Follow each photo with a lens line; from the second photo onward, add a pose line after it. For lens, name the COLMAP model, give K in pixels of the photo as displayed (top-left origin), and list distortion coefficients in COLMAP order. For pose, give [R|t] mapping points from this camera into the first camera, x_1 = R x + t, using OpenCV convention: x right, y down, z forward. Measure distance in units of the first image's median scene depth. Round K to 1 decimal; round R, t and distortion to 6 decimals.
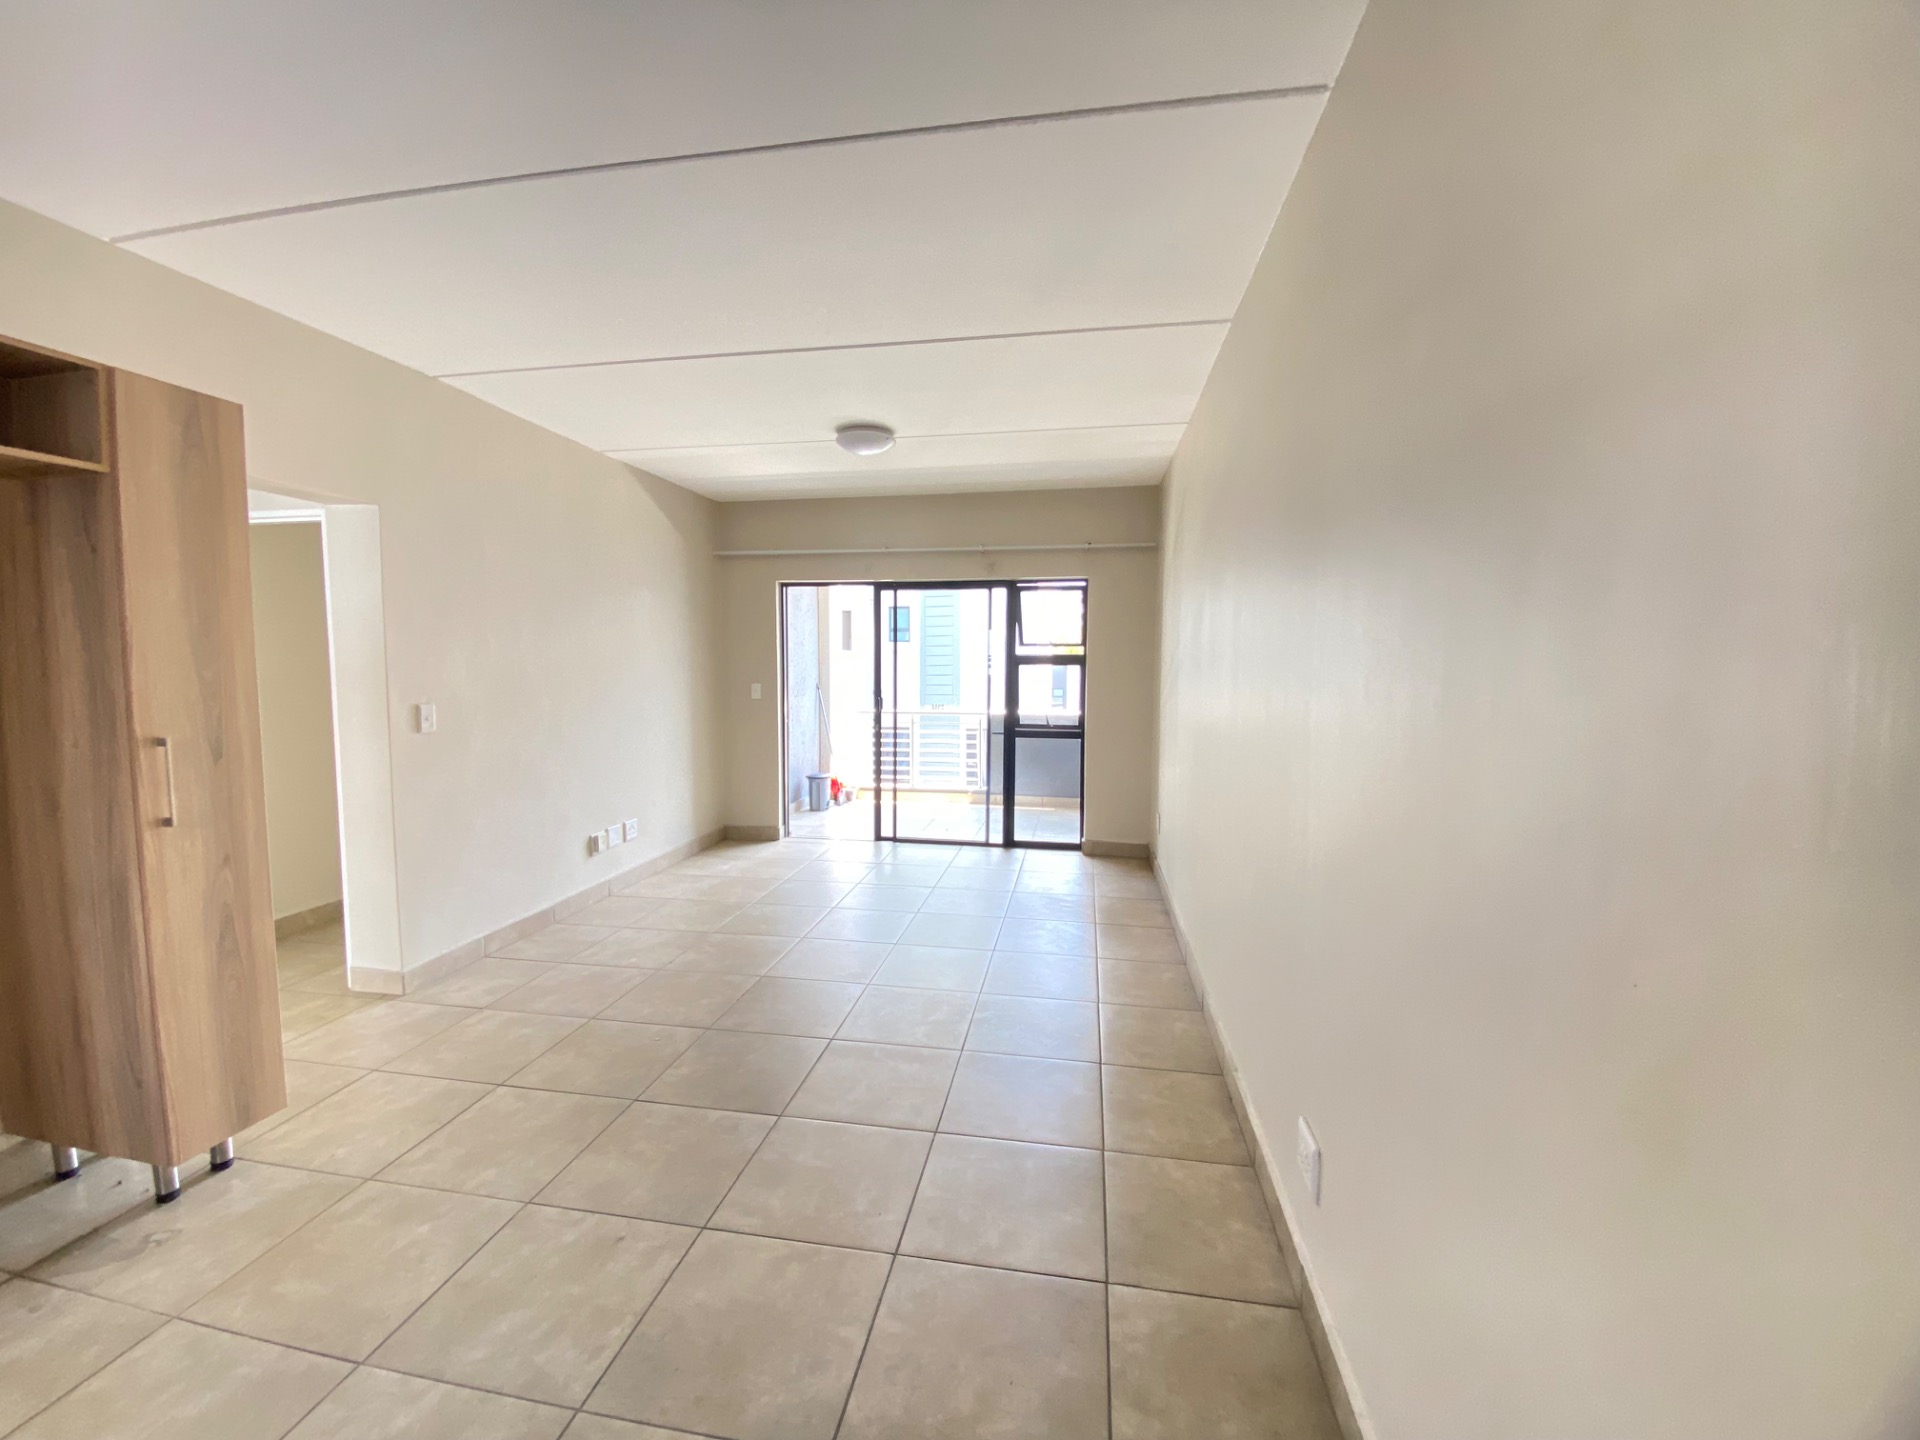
lens RADIAL K [[784.8, 0, 953.0], [0, 784.8, 719.7], [0, 0, 1]] dist [0.009551, -0.015004]
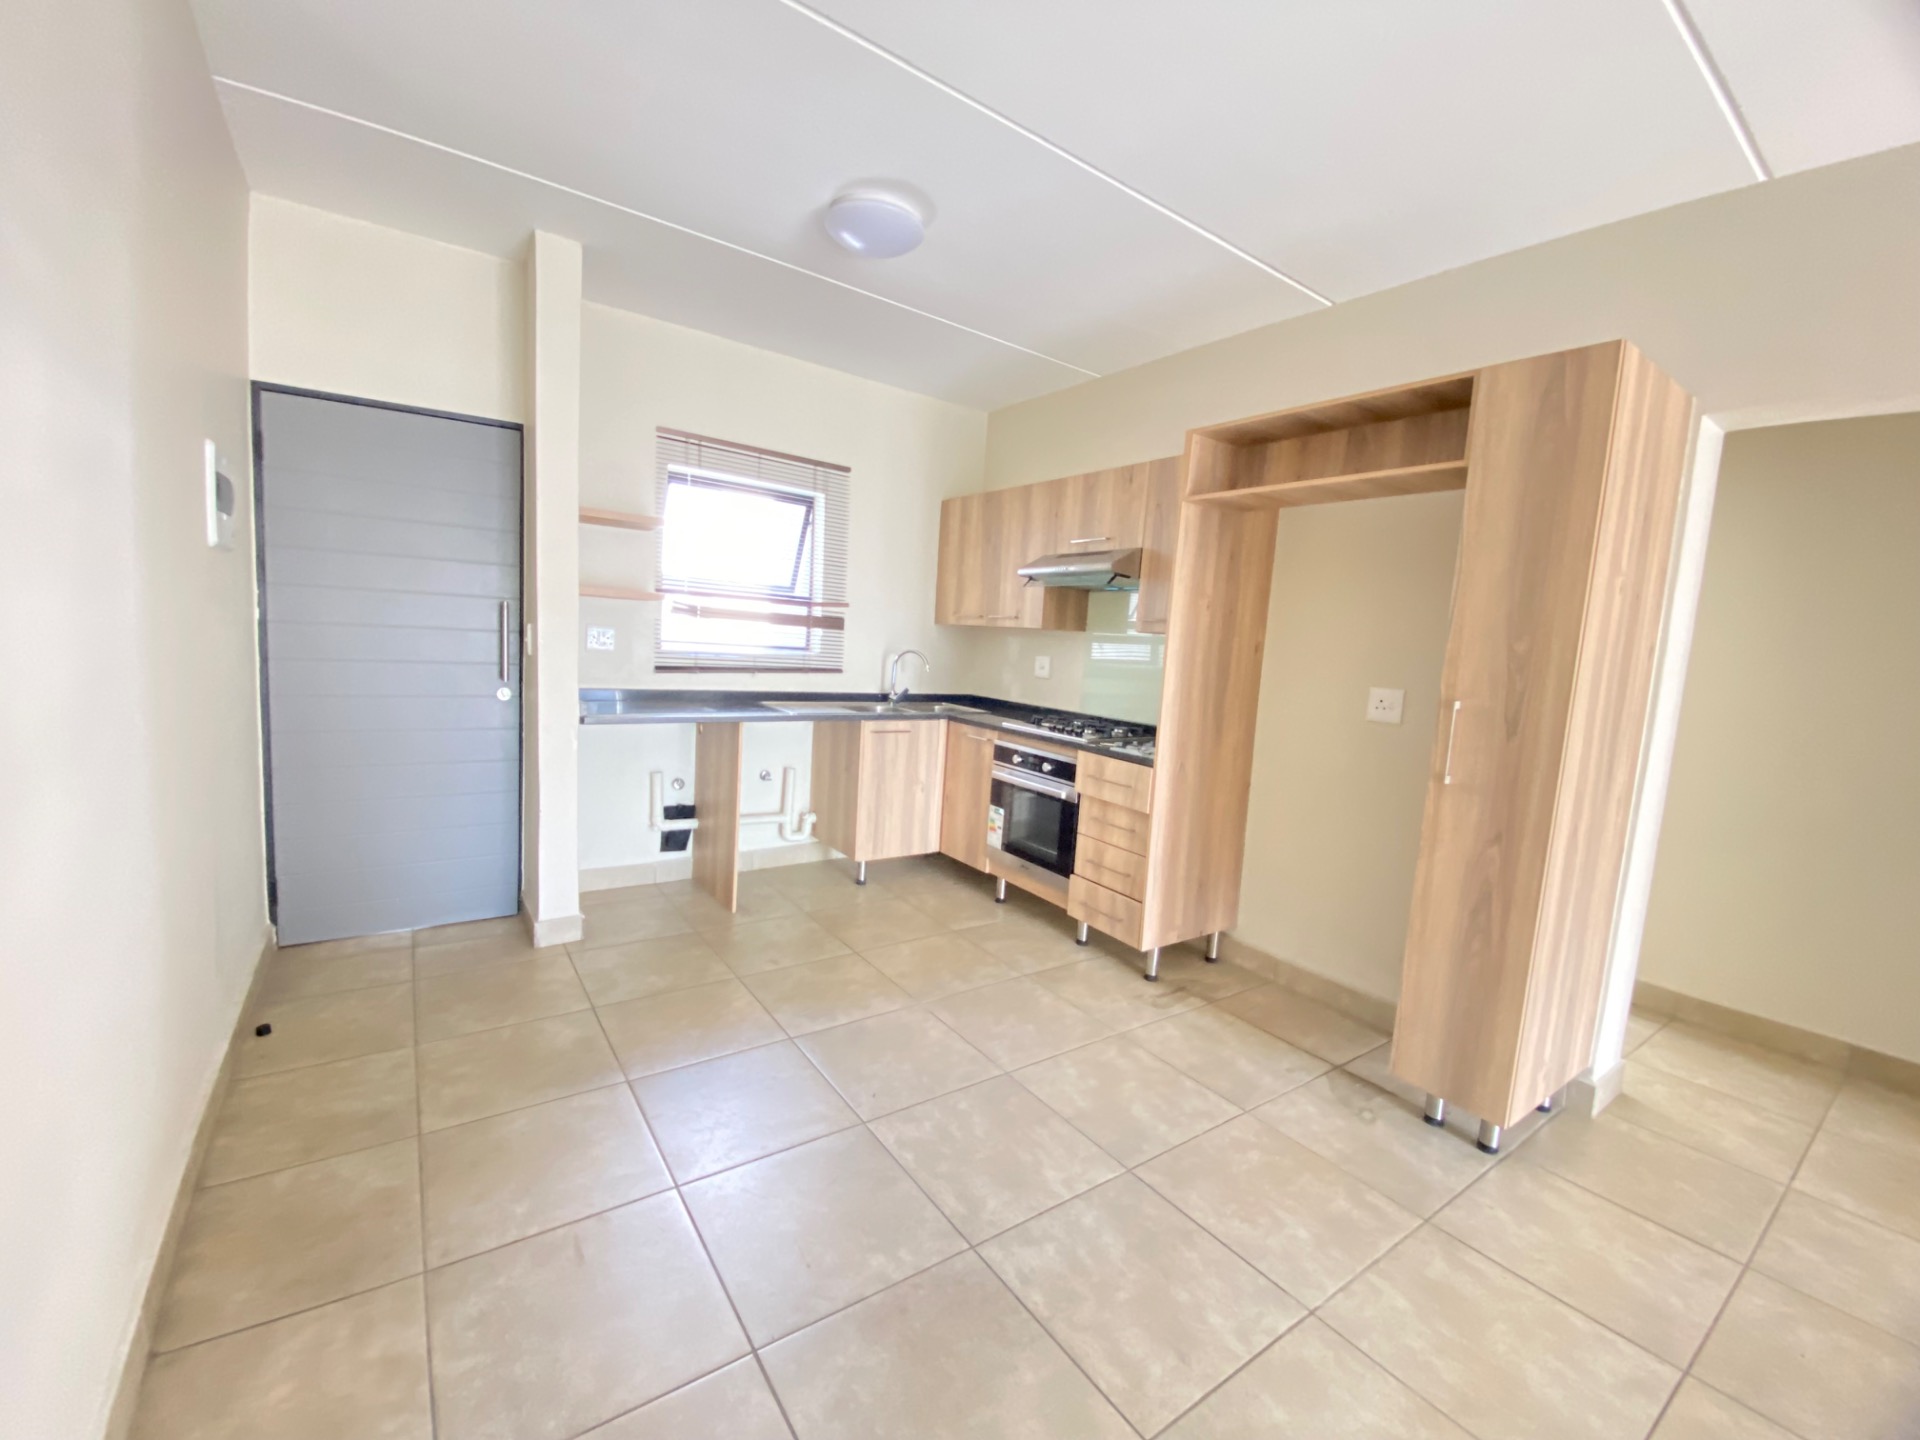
lens RADIAL K [[784.8, 0, 947.2], [0, 784.8, 716.0], [0, 0, 1]] dist [0.009551, -0.015004]
pose [[-0.713146, 0.029227, -0.700406, 0.148233], [-0.114258, 0.980924, 0.157269, -0.027588], [0.691641, 0.192183, -0.696203, 0.719202]]
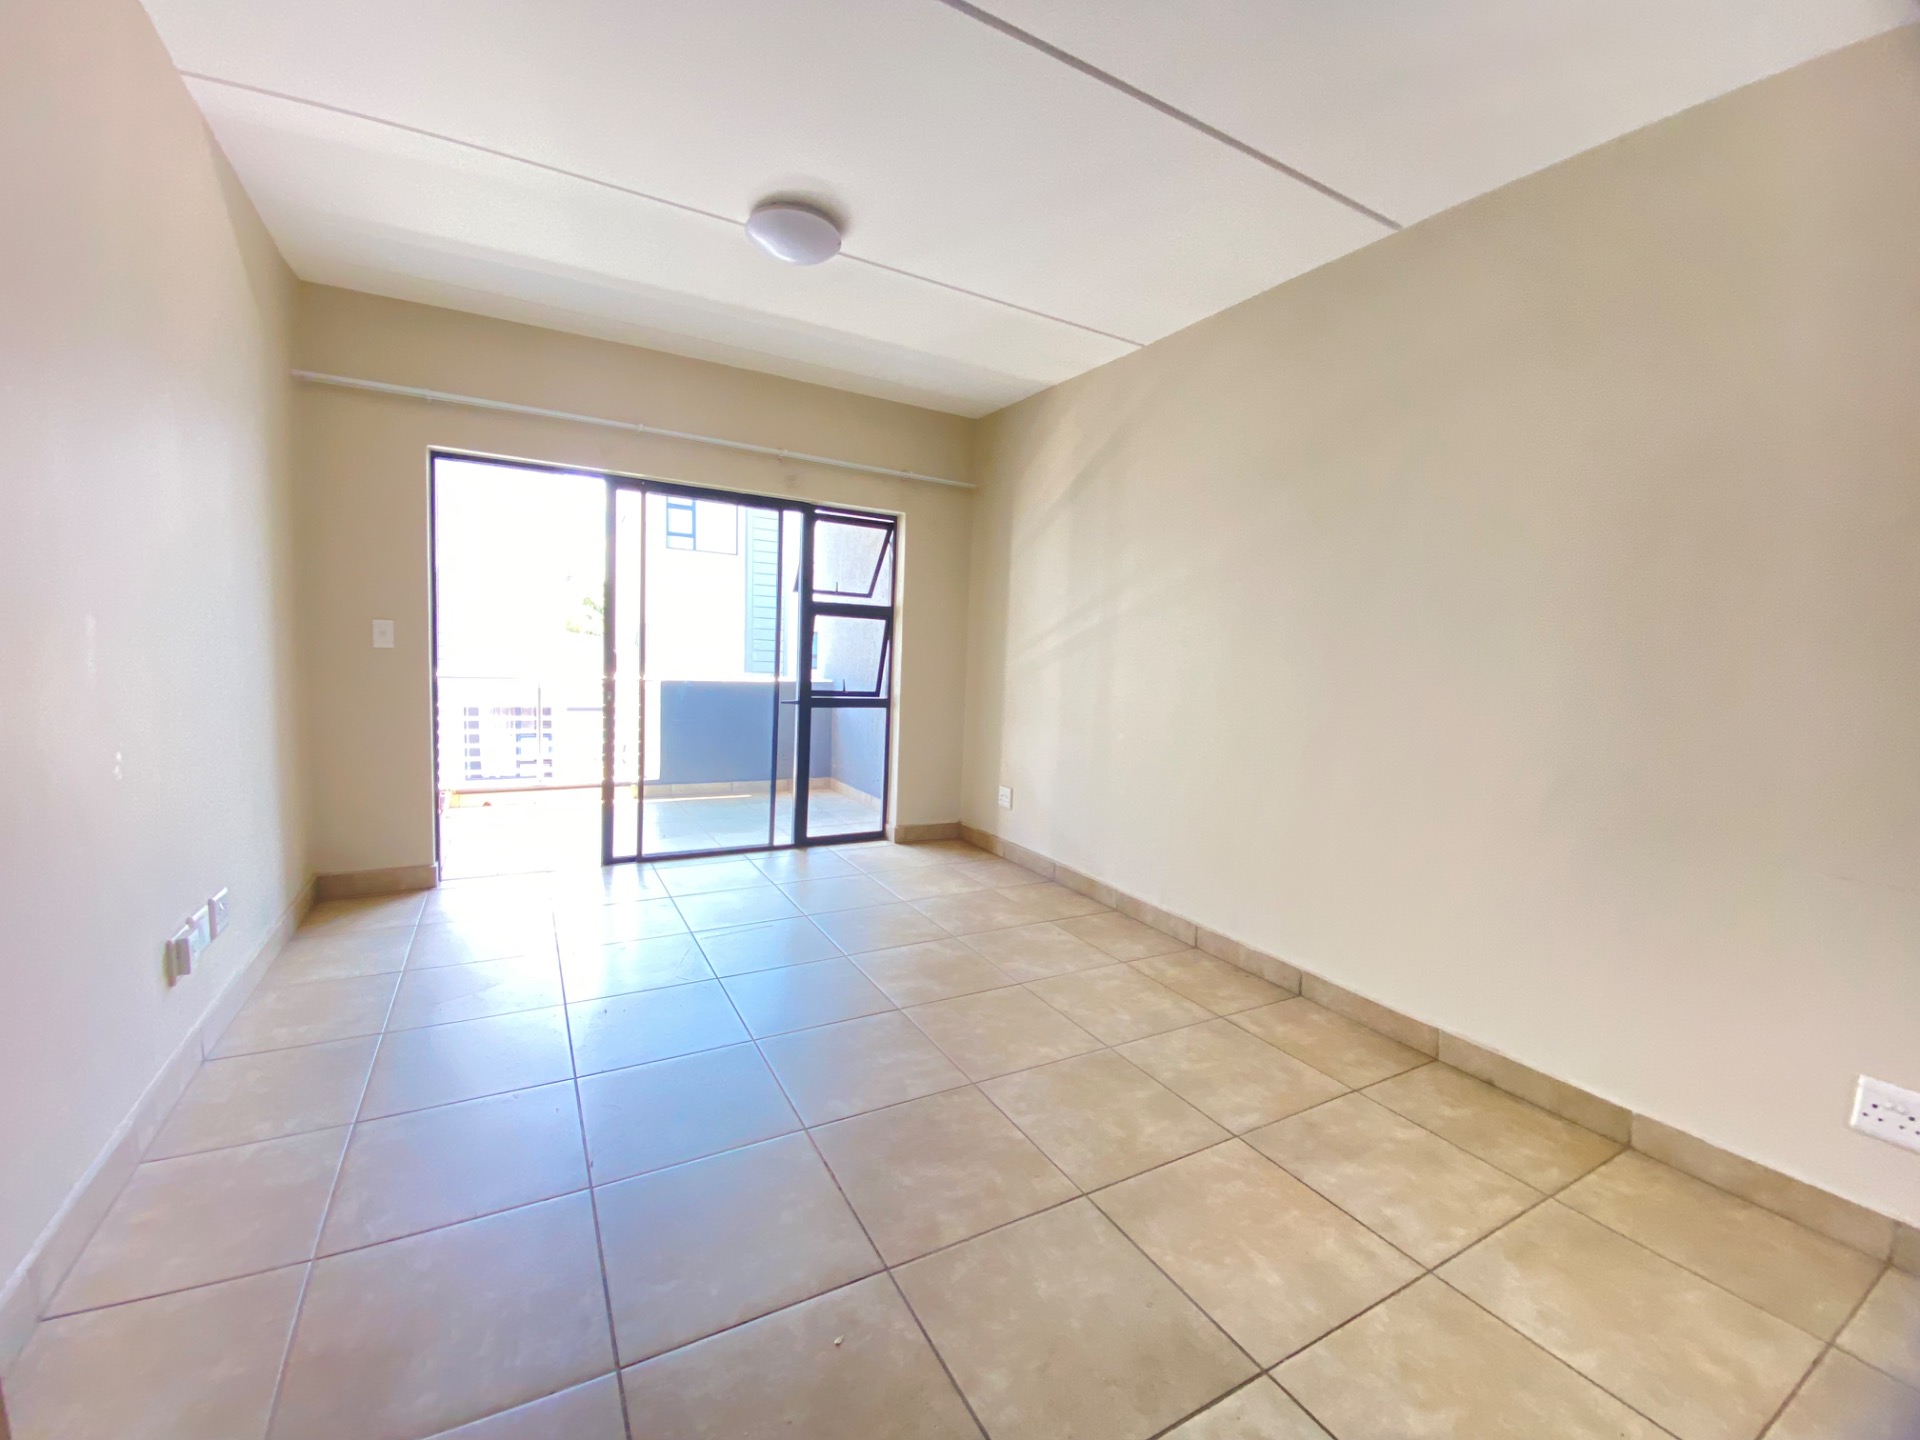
lens RADIAL K [[784.8, 0, 968.7], [0, 784.8, 725.0], [0, 0, 1]] dist [0.009551, -0.015004]
pose [[0.772877, -0.029620, 0.633864, -0.527593], [0.005420, 0.999182, 0.040082, 0.017205], [-0.634533, -0.027543, 0.772405, 0.525042]]
